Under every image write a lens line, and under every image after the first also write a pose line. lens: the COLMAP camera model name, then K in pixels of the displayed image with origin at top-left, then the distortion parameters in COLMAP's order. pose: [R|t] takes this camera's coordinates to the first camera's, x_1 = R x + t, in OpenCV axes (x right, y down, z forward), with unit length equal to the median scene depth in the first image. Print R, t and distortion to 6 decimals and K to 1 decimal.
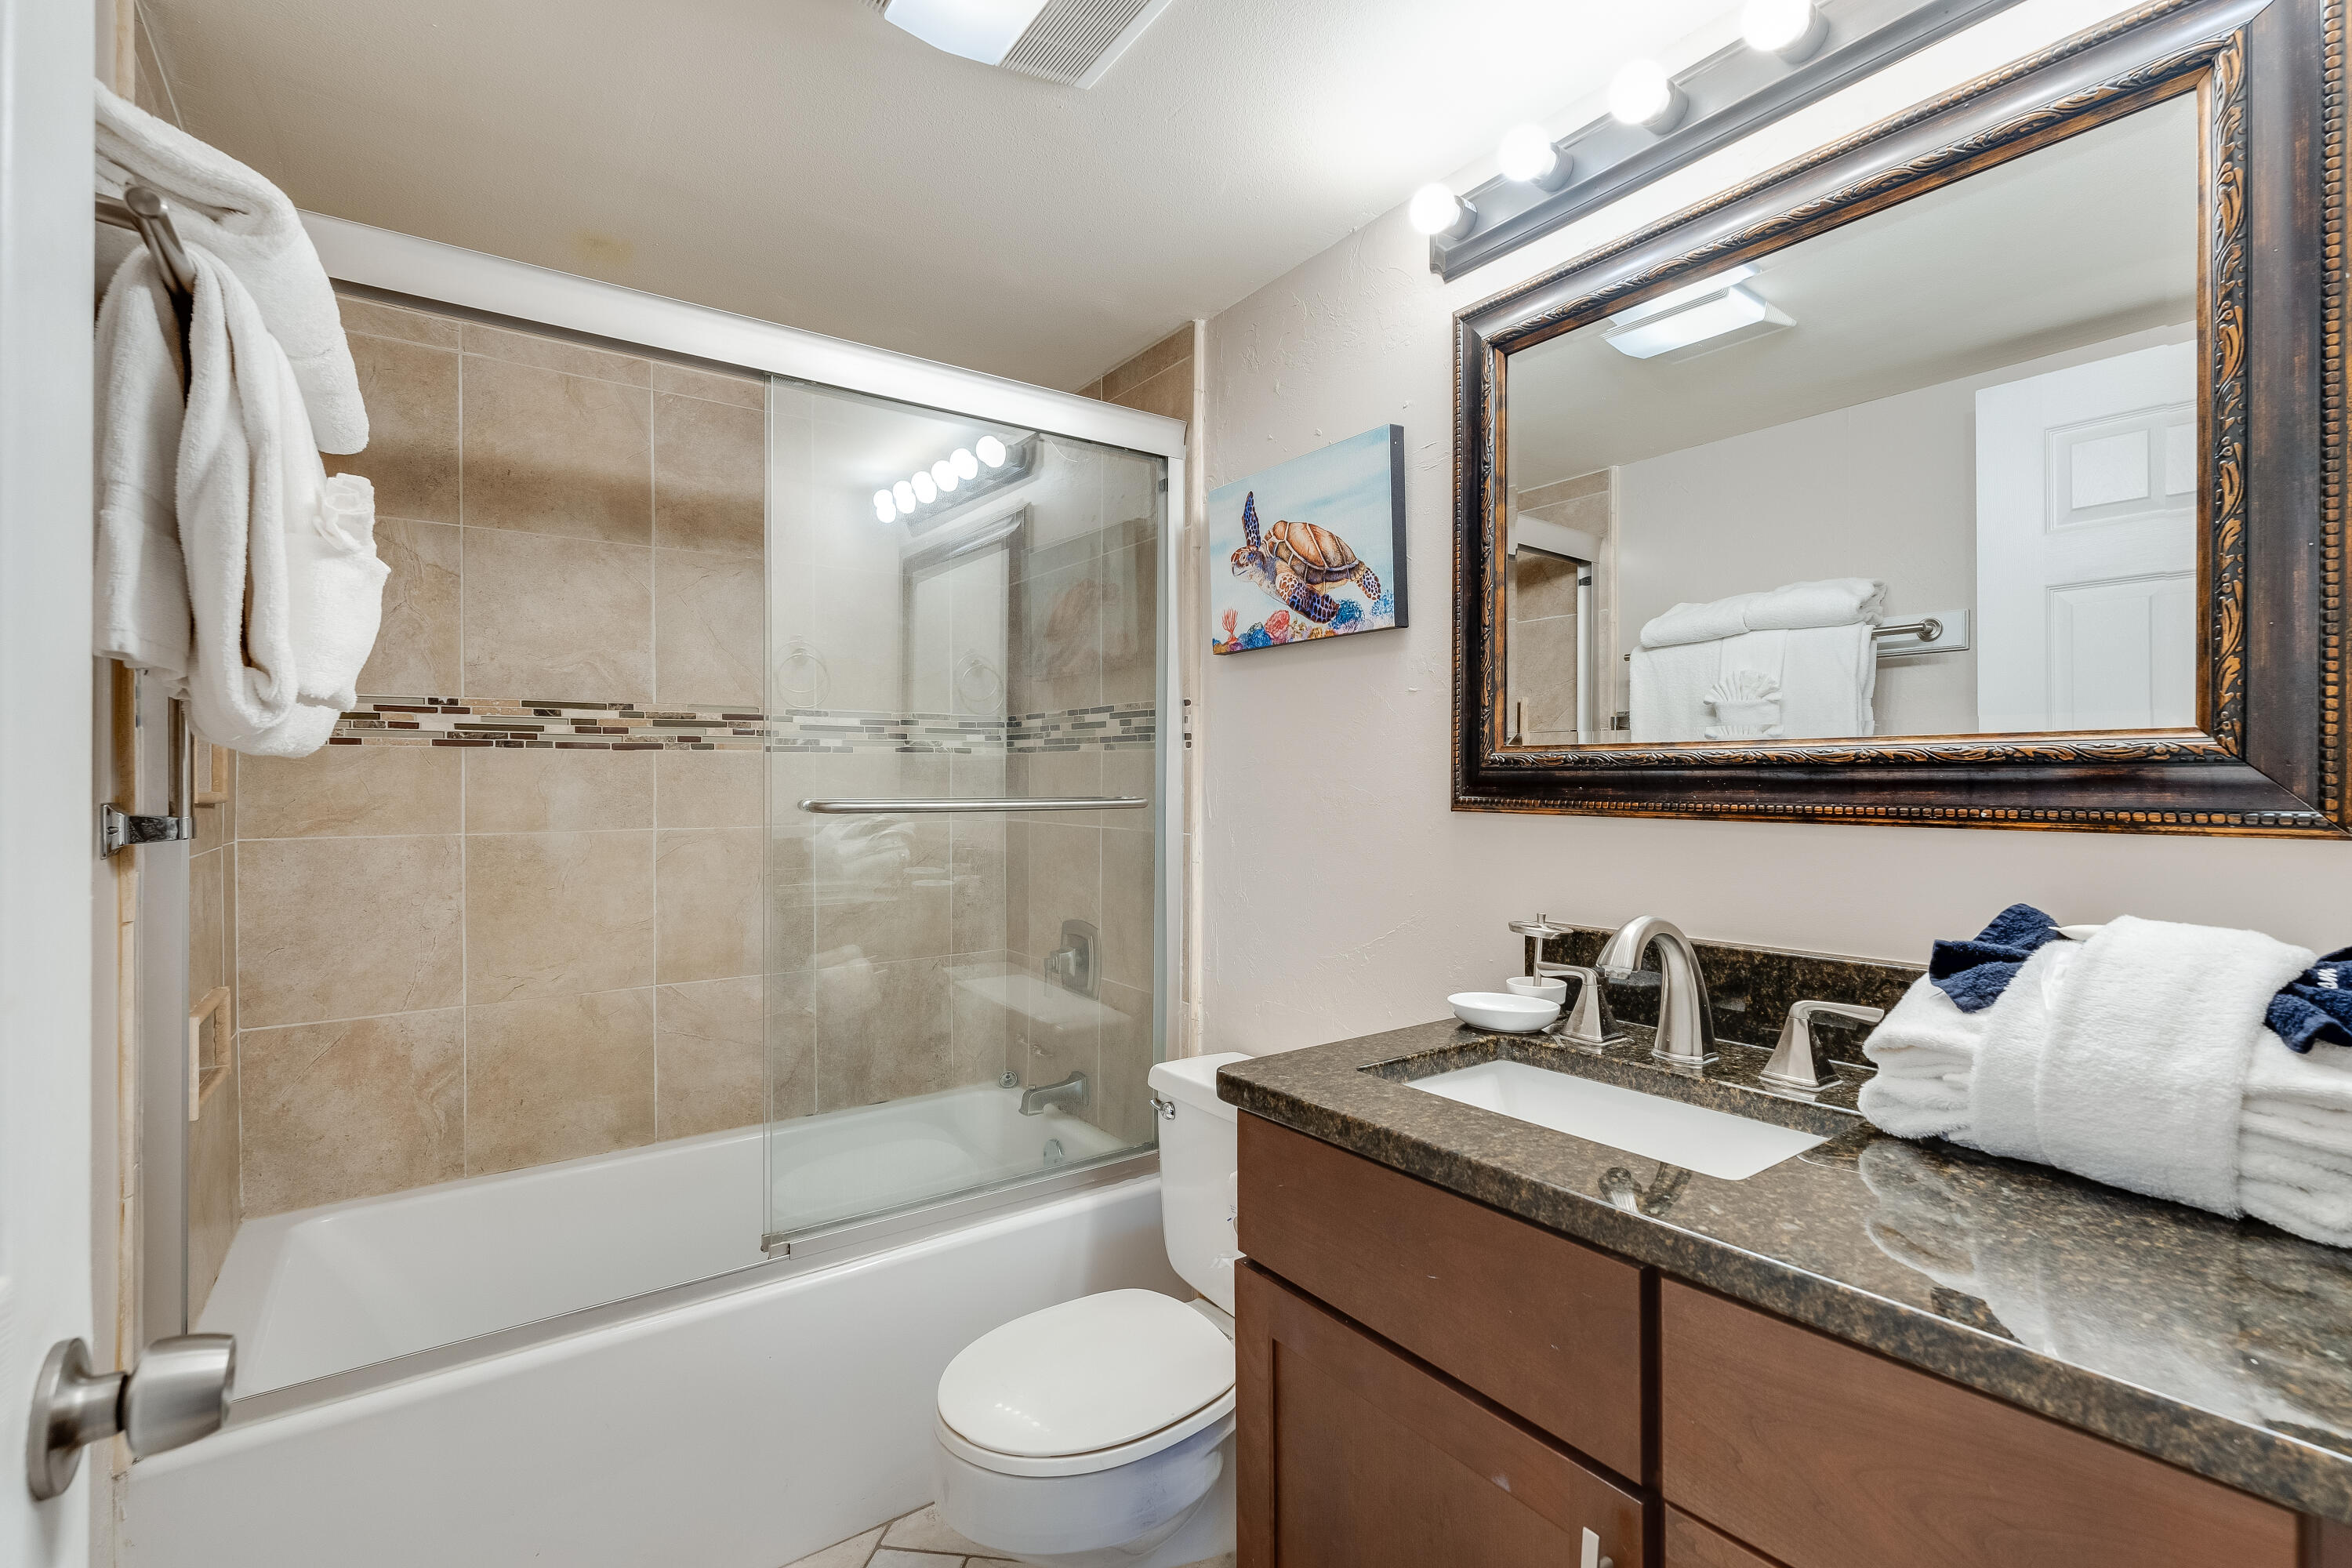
lens RADIAL K [[1040.3, 0, 1039.7], [0, 1040.3, 757.4], [0, 0, 1]] dist [-0.004940, 0.000038]
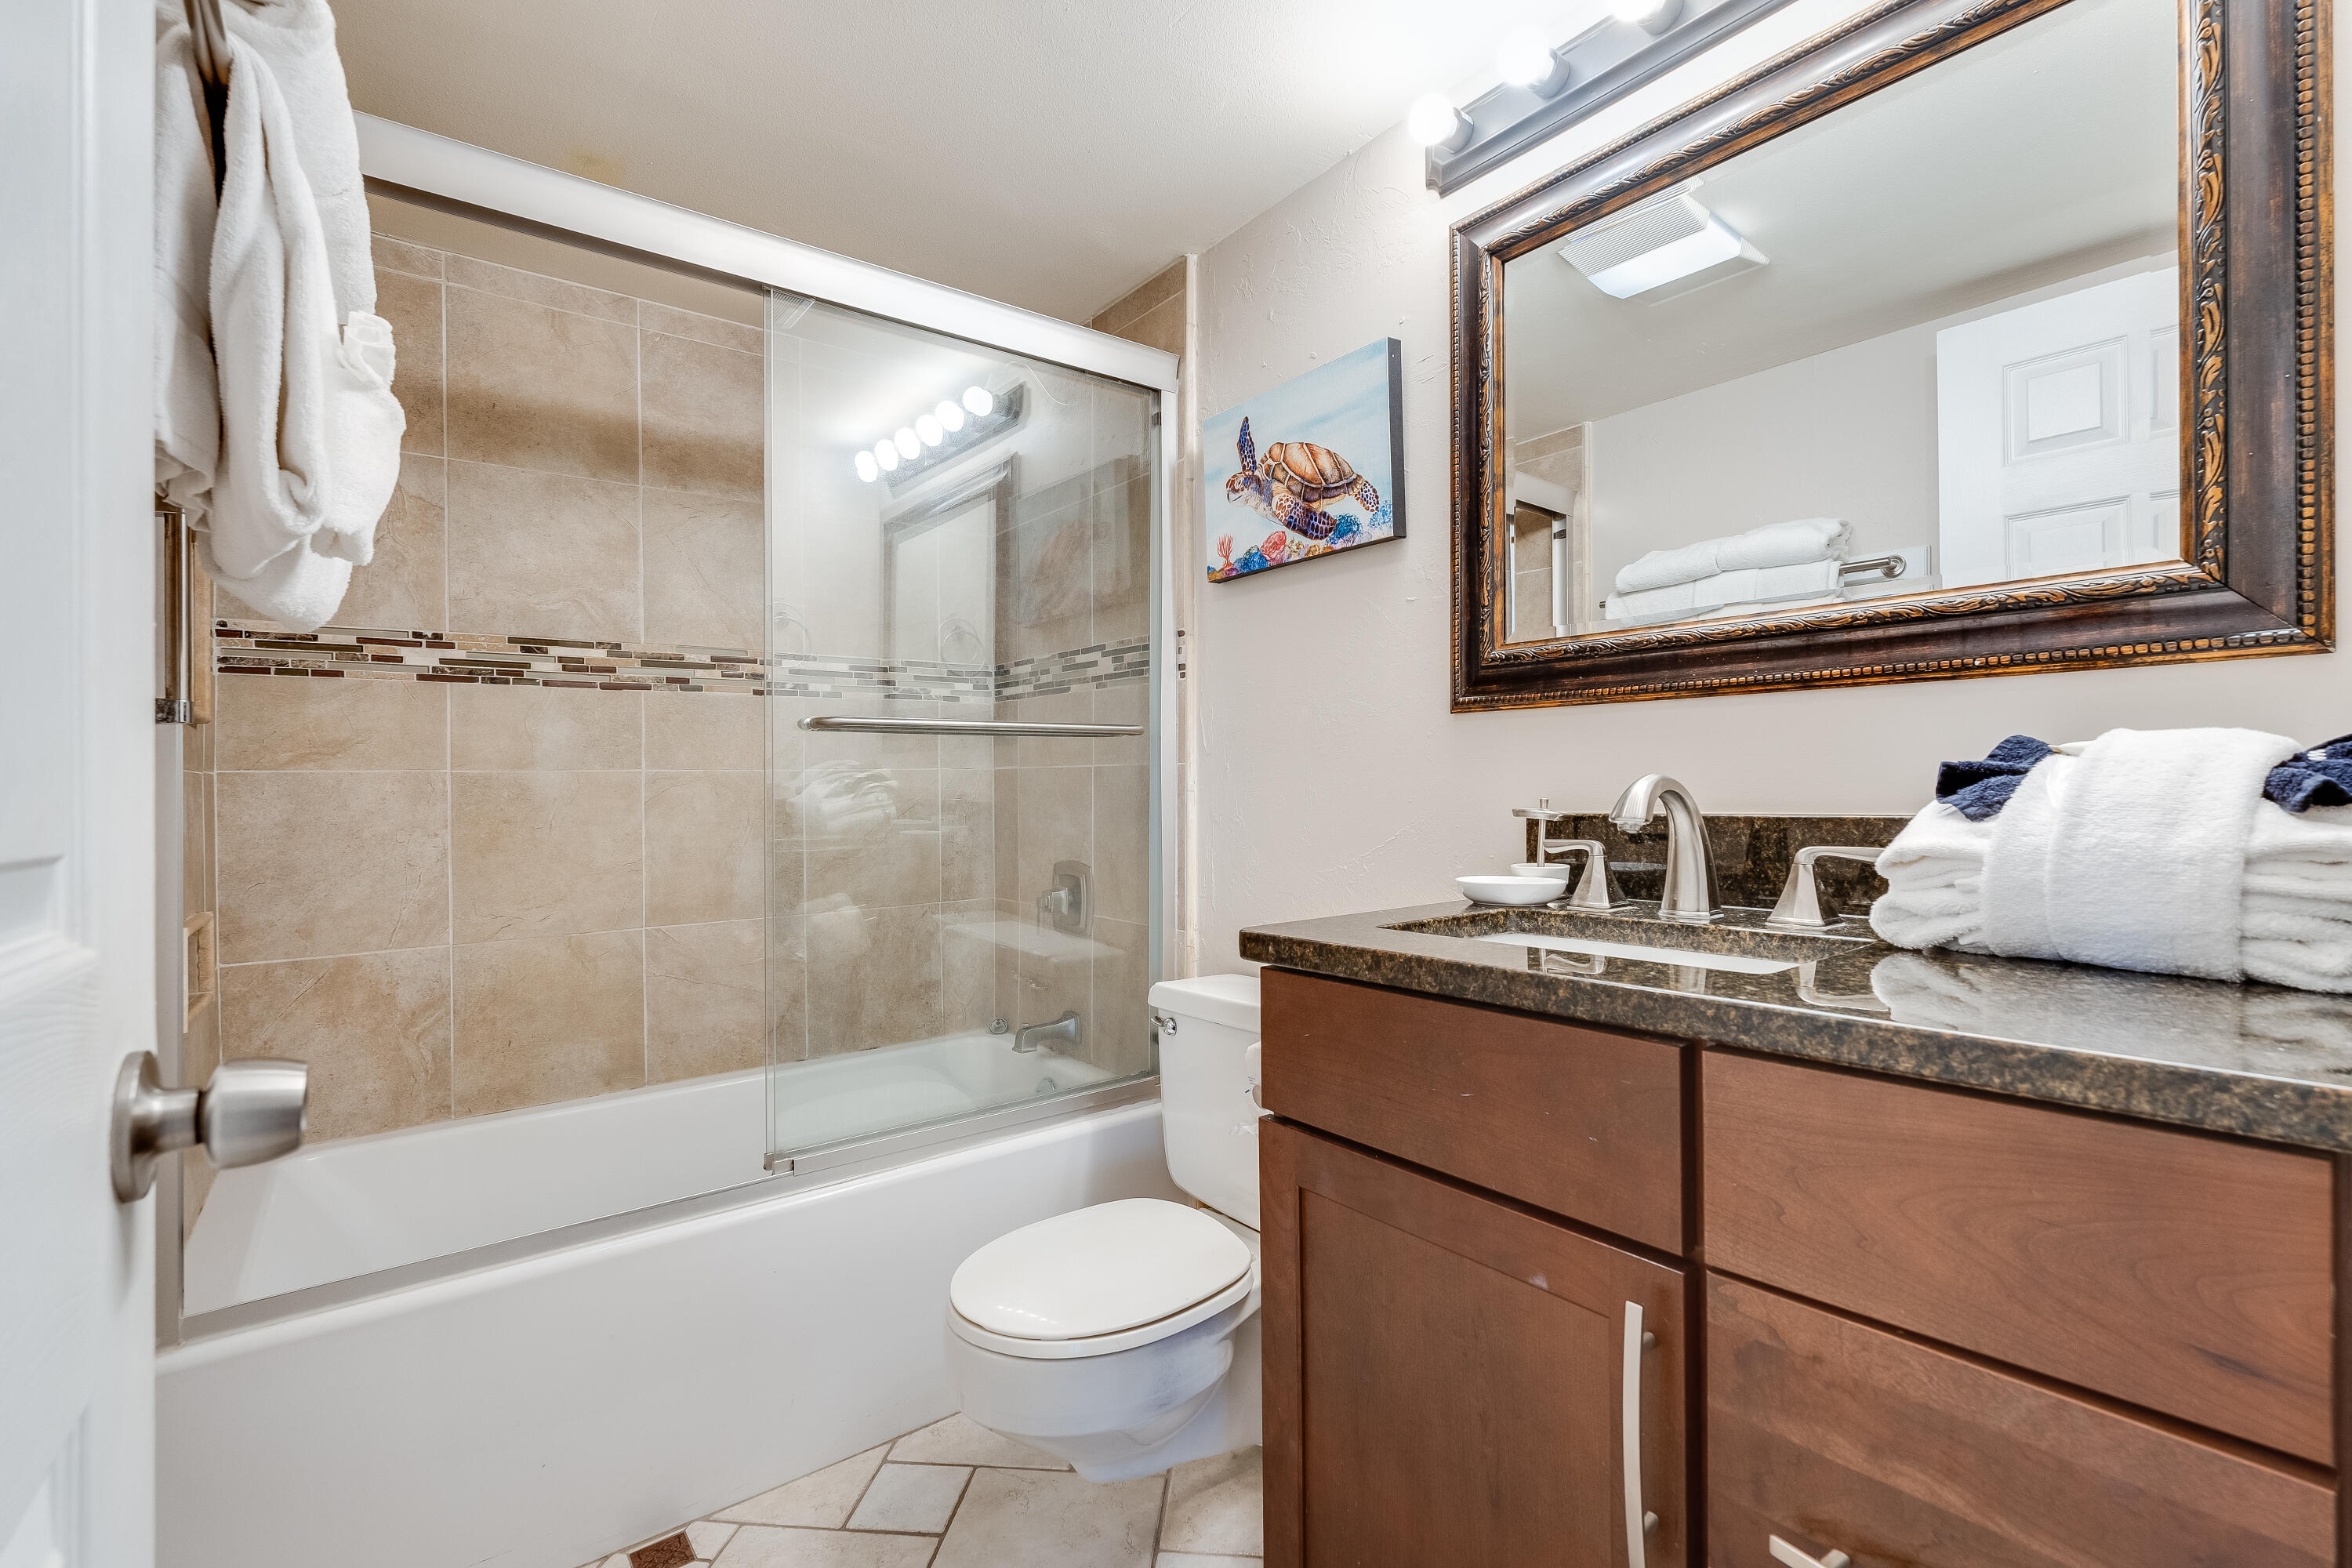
lens RADIAL K [[1040.3, 0, 1034.5], [0, 1040.3, 773.8], [0, 0, 1]] dist [-0.004940, 0.000038]
pose [[0.999380, -0.004433, 0.034926, -0.047515], [0.004497, 0.999988, -0.001766, 0.110821], [-0.034918, 0.001922, 0.999388, -0.003516]]
